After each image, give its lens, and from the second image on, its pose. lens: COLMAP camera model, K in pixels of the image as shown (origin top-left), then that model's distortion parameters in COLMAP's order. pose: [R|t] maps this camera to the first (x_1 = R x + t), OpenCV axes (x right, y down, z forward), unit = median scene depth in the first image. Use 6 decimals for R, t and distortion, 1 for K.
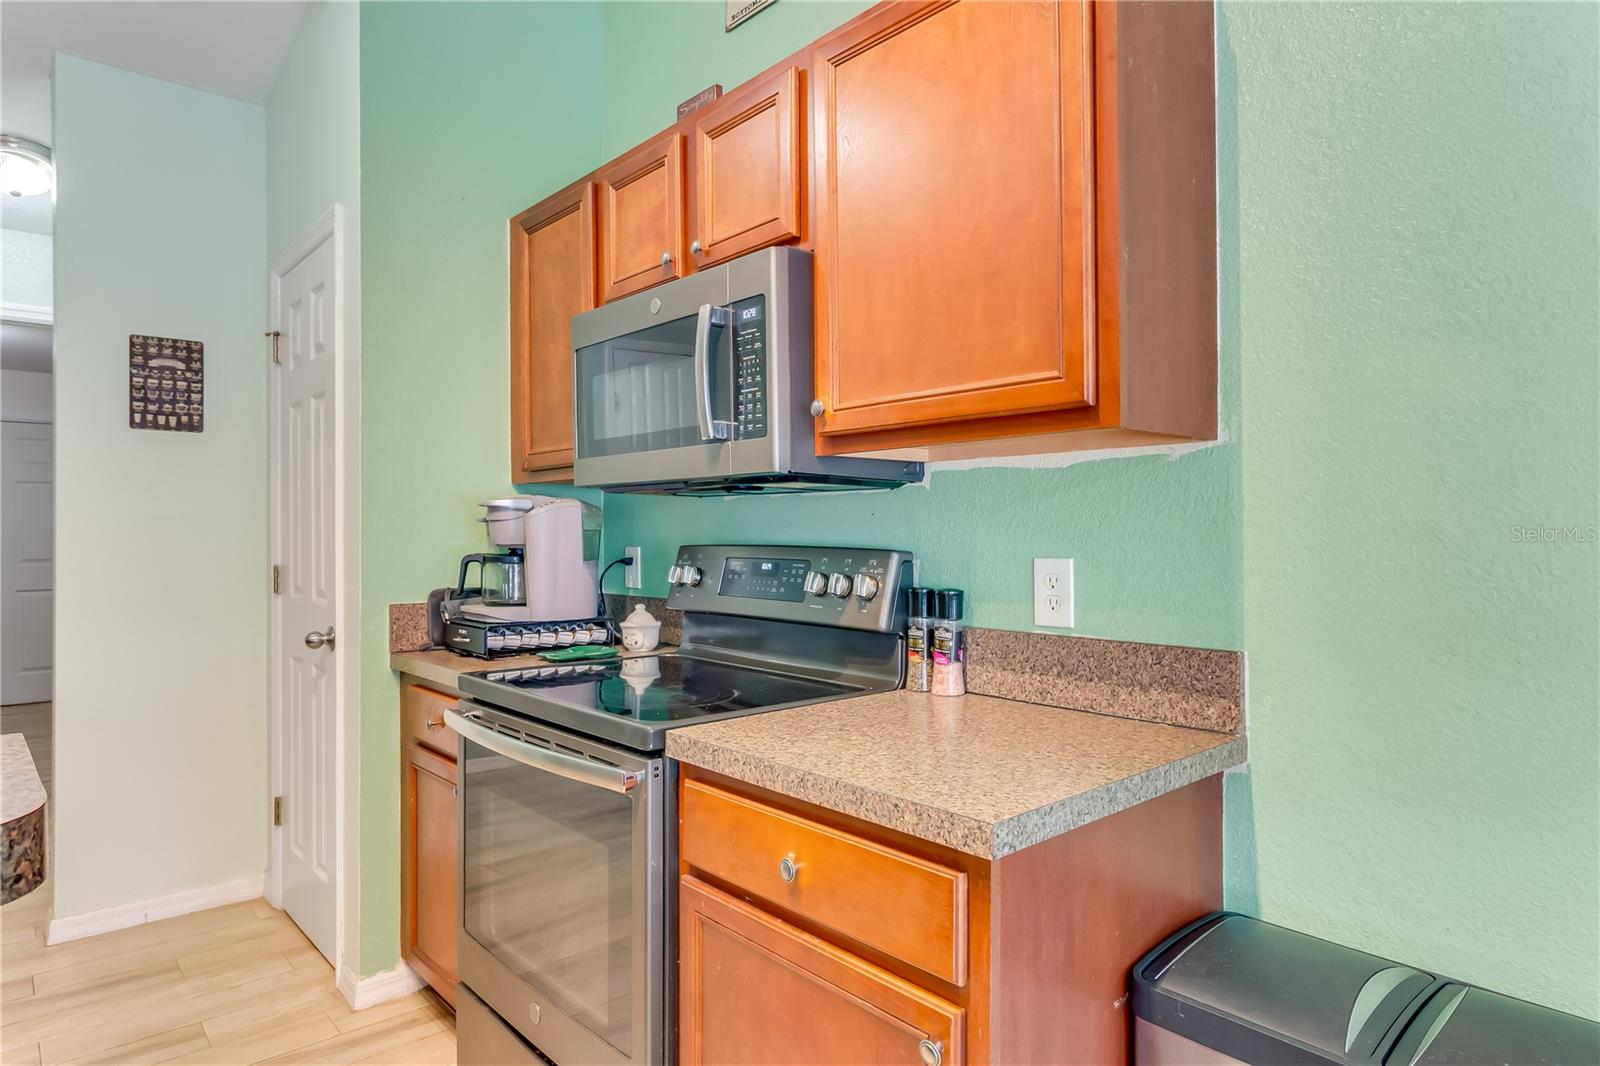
lens RADIAL K [[927.2, 0, 812.1], [0, 927.2, 528.2], [0, 0, 1]] dist [0.000336, -0.002029]
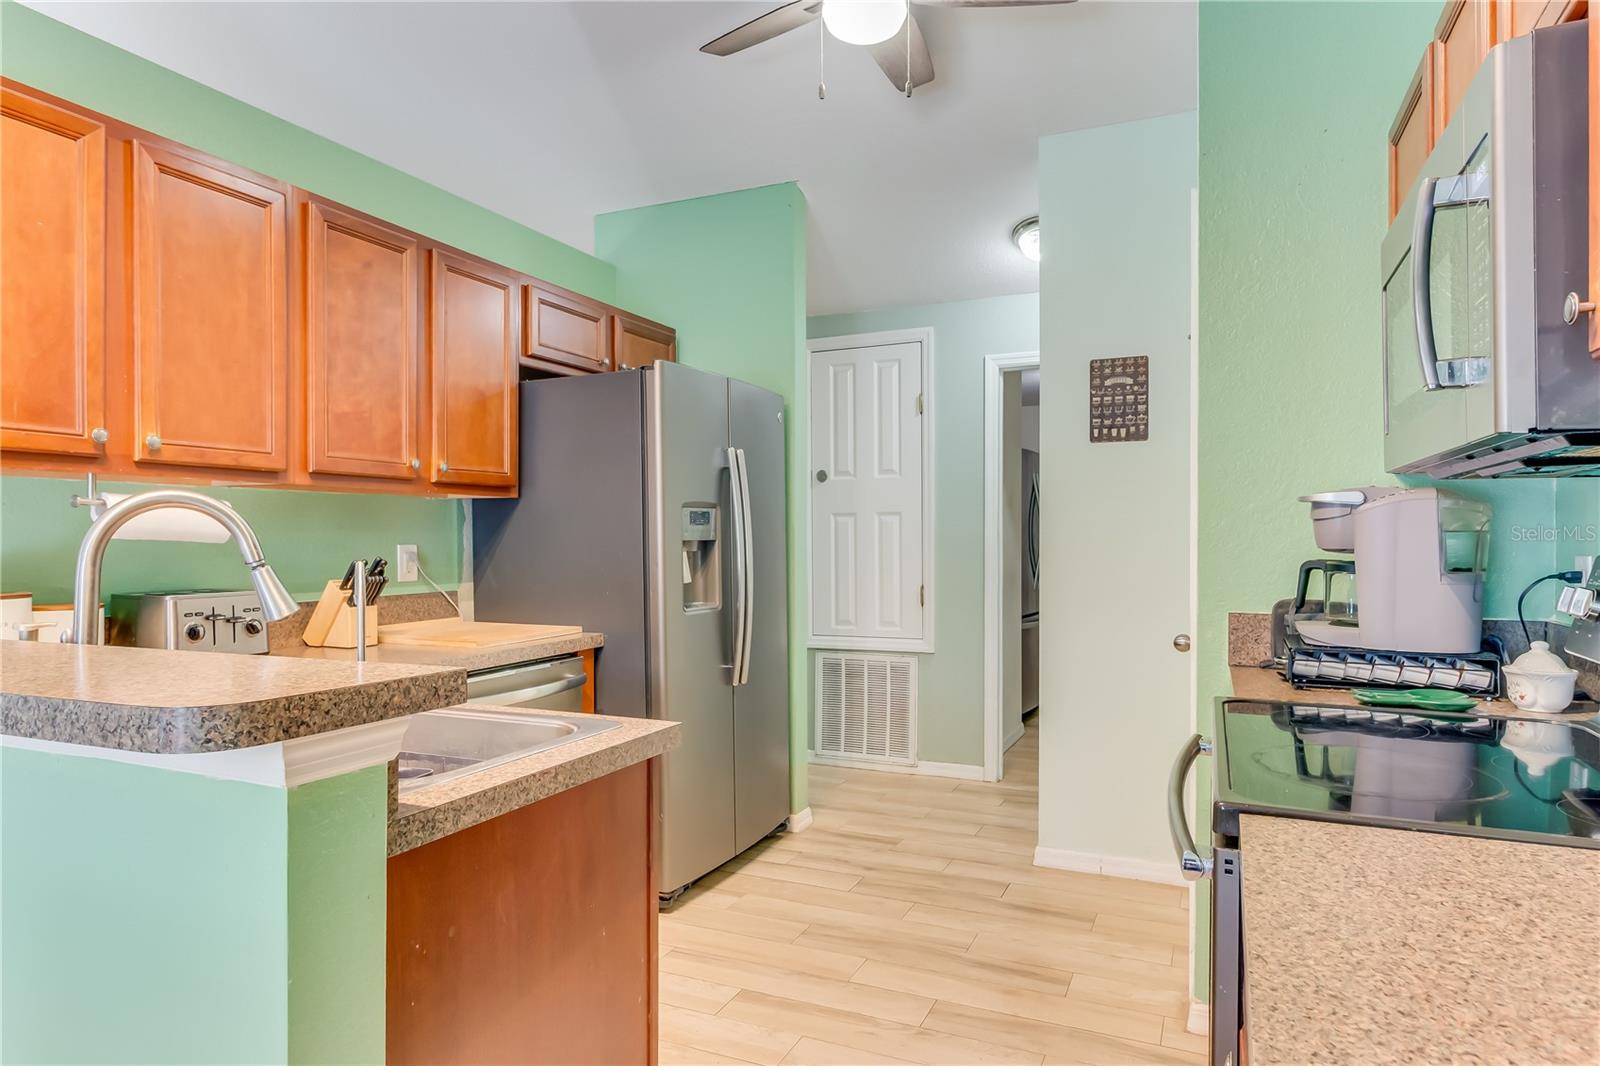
lens RADIAL K [[932.9, 0, 802.0], [0, 932.9, 552.8], [0, 0, 1]] dist [0.003442, 0.001300]
pose [[0.407373, 0.020068, -0.913041, 0.177709], [0.004844, 0.999697, 0.024134, -0.000772], [0.913249, -0.014255, 0.407152, 0.200098]]
